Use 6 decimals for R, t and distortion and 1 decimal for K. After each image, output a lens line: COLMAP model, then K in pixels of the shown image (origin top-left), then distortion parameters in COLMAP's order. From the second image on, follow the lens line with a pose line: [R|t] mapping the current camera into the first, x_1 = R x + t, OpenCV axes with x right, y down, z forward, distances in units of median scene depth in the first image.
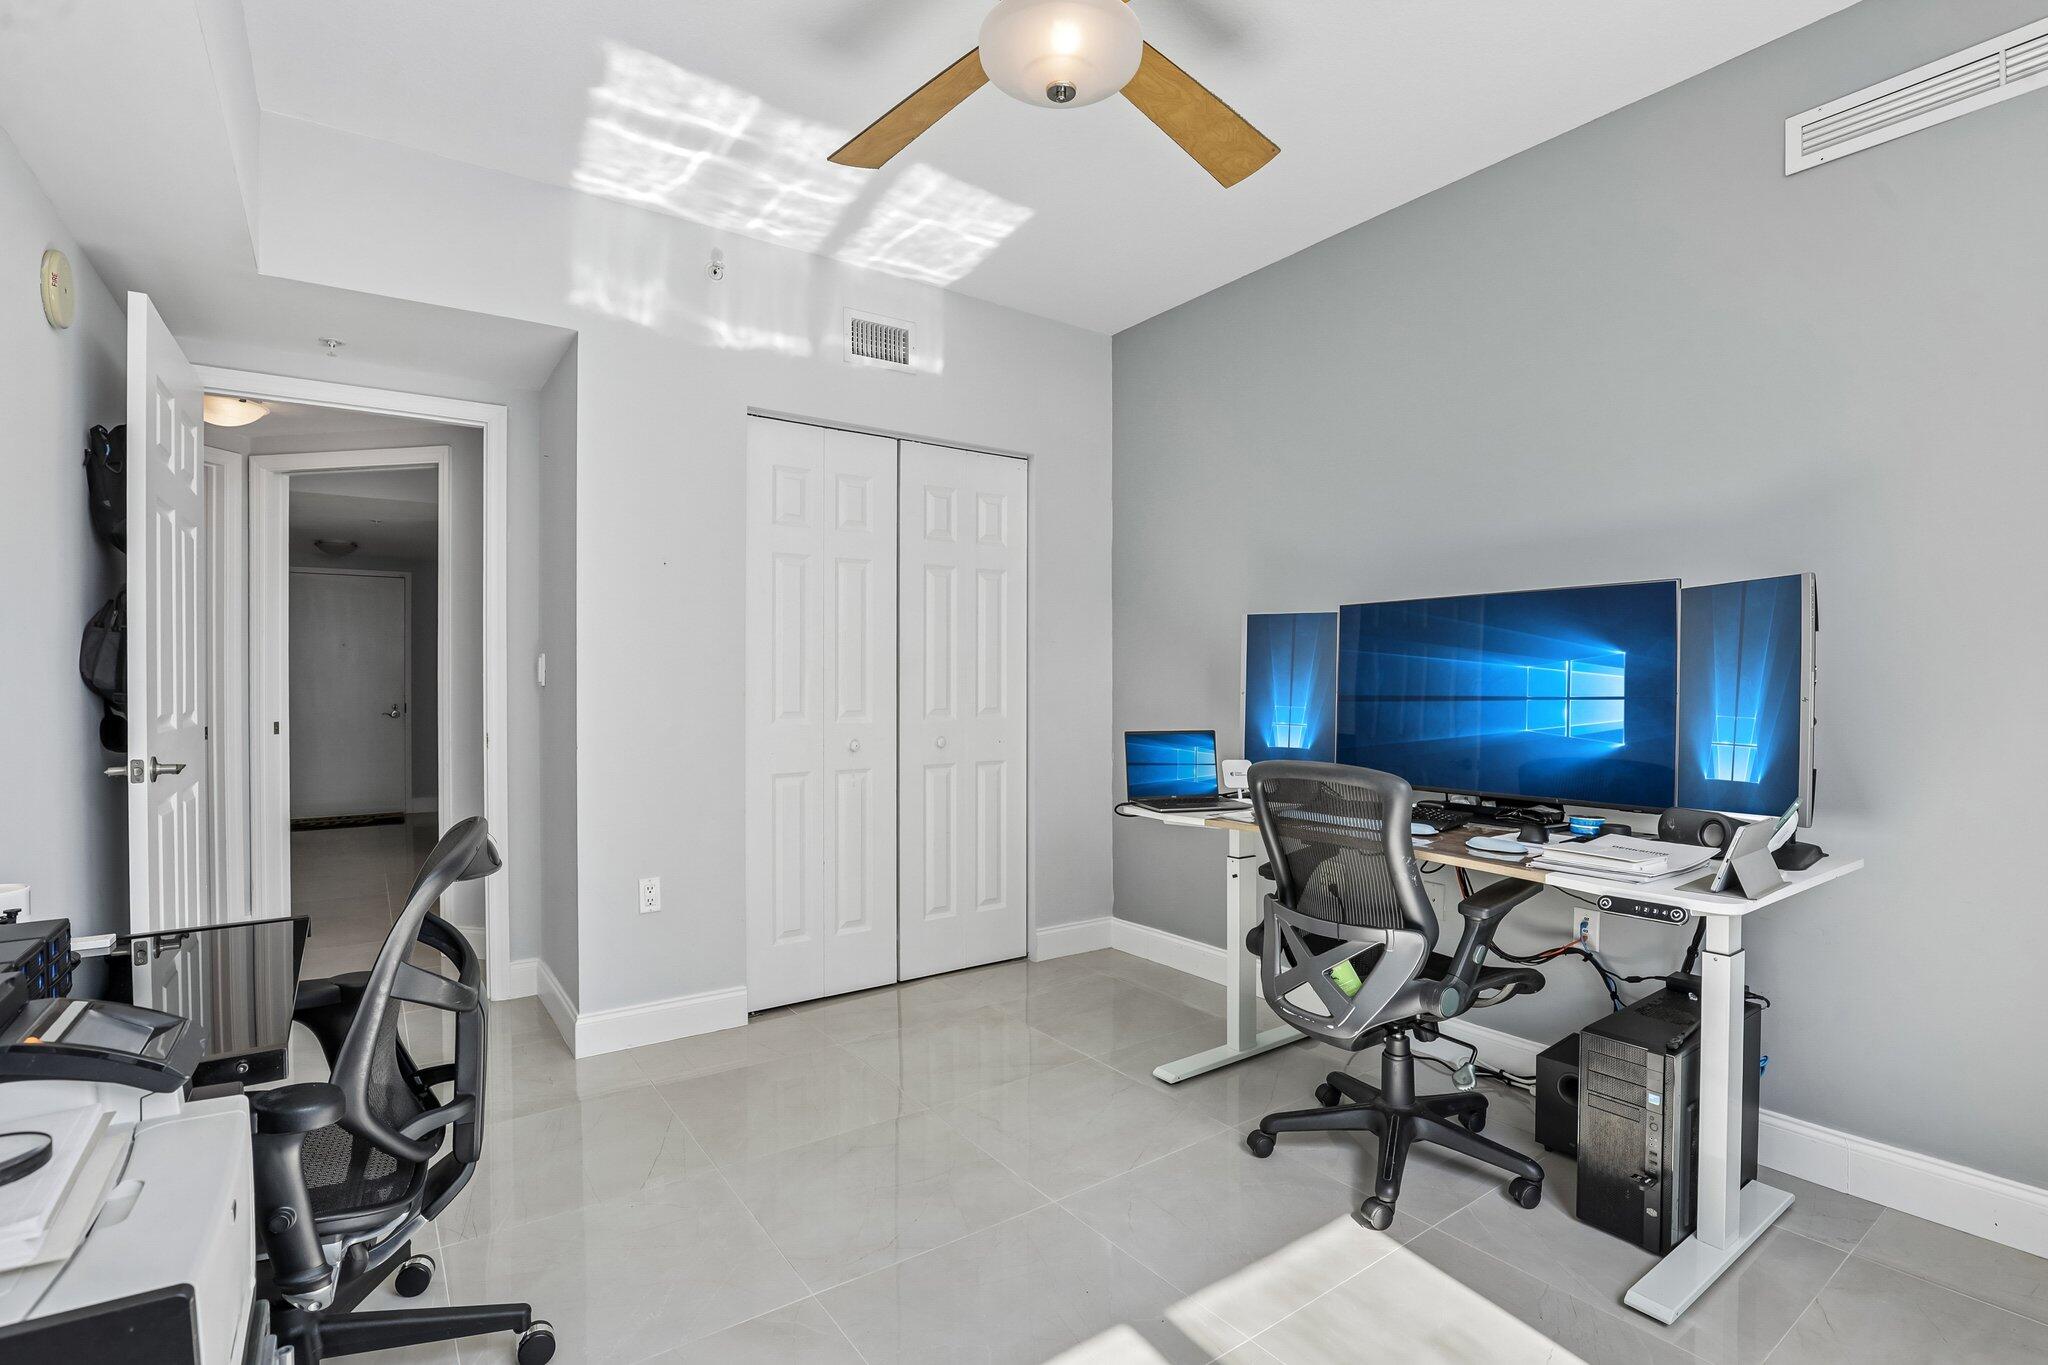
lens RADIAL K [[948.1, 0, 1038.8], [0, 948.1, 702.0], [0, 0, 1]] dist [-0.034857, 0.006149]
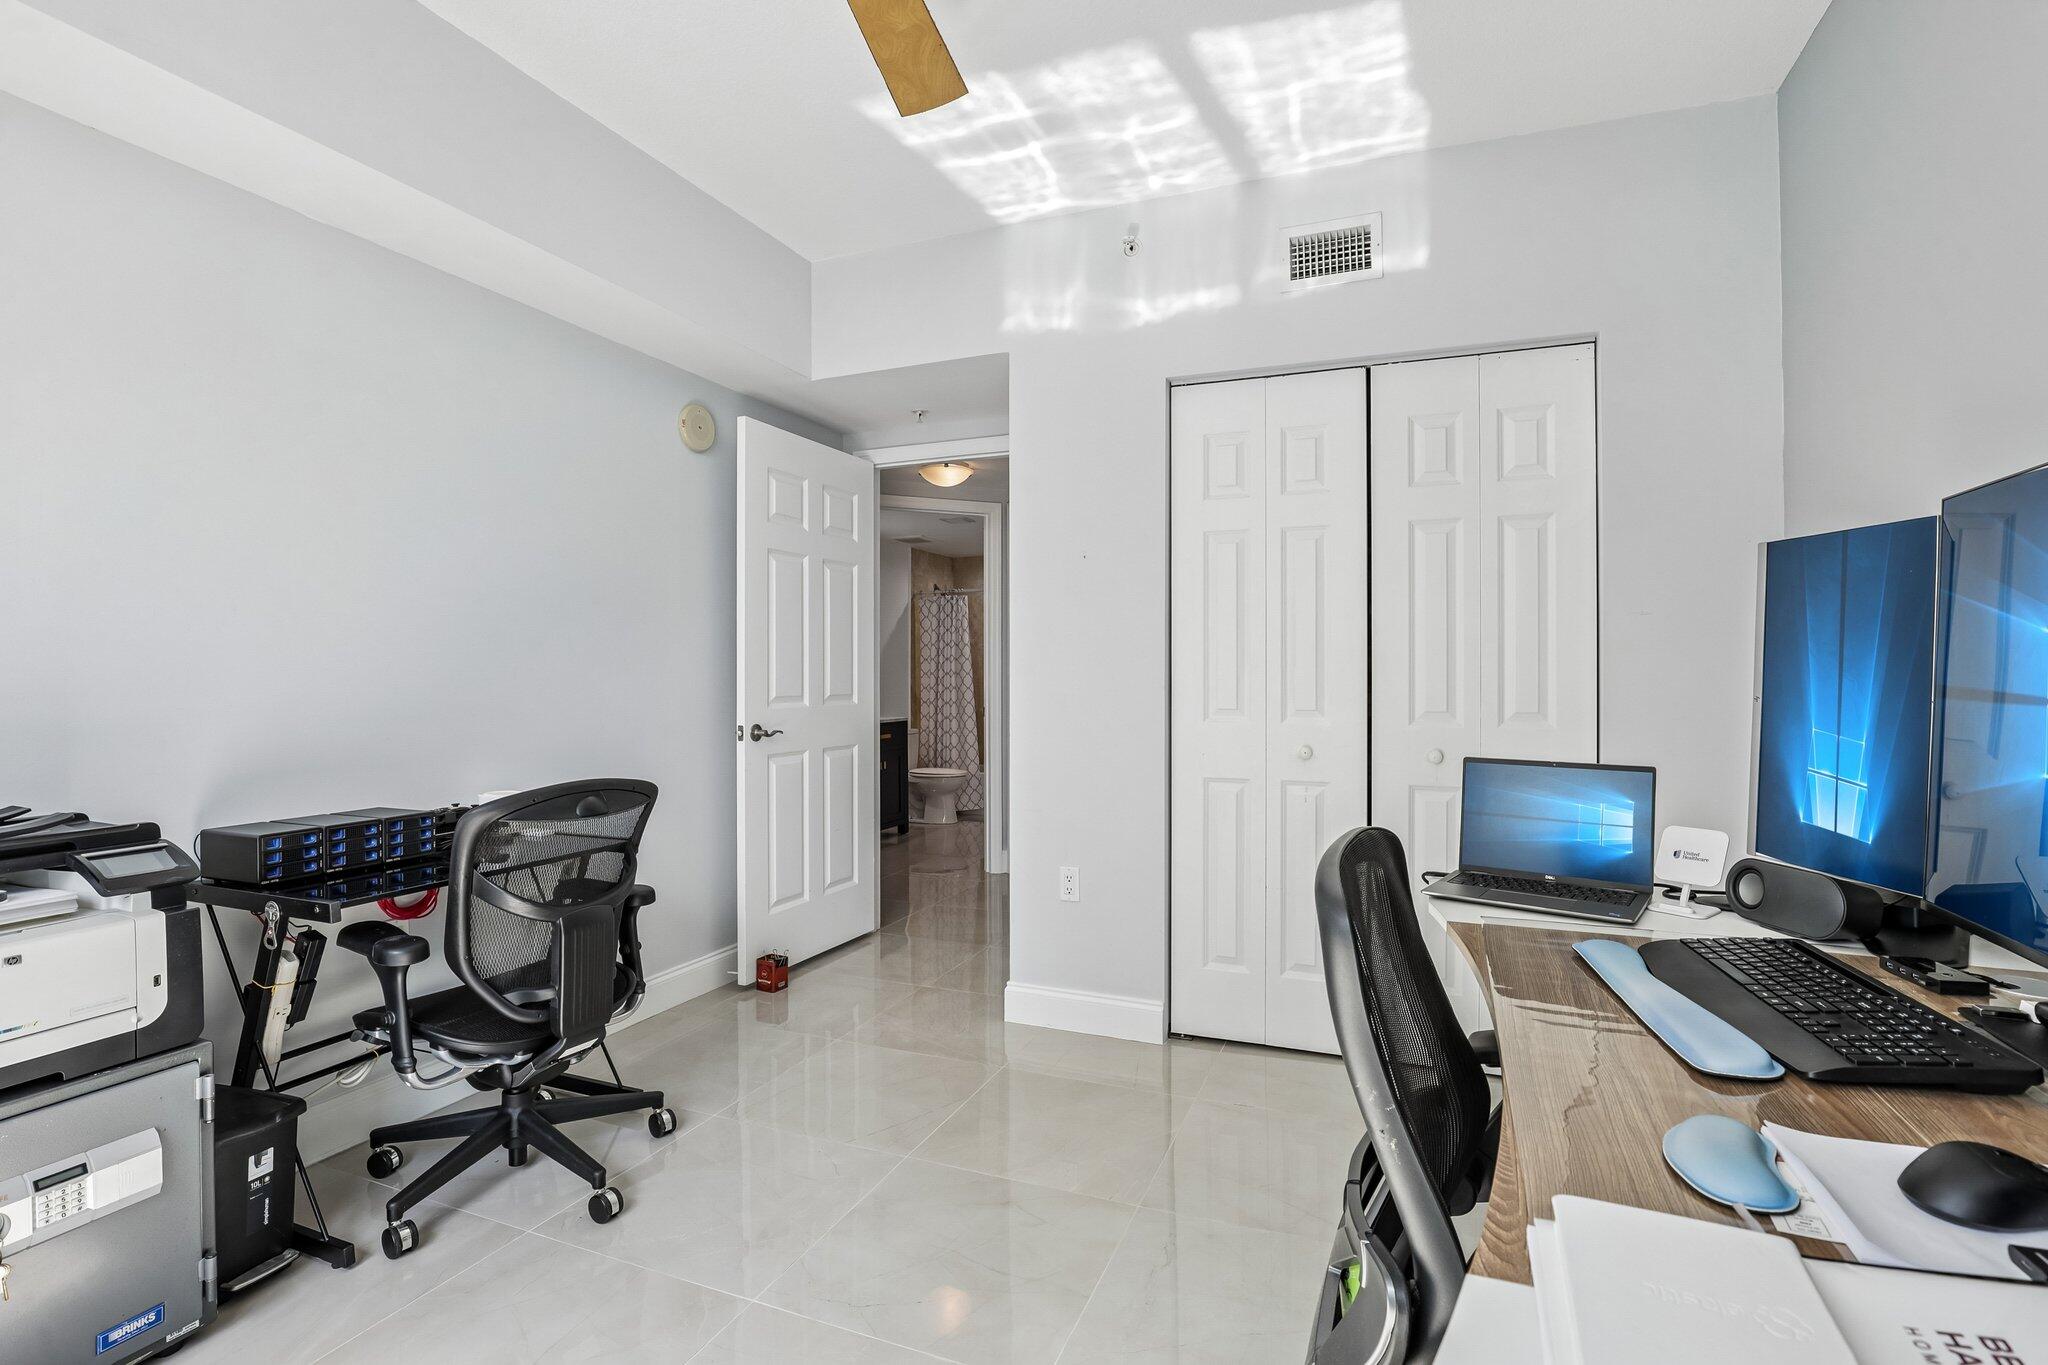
lens RADIAL K [[948.1, 0, 1037.8], [0, 948.1, 693.4], [0, 0, 1]] dist [-0.034857, 0.006149]
pose [[0.554345, 0.012429, -0.832194, 0.412601], [-0.013245, 0.999894, 0.006111, -0.008393], [0.832182, 0.007635, 0.554451, 0.391477]]
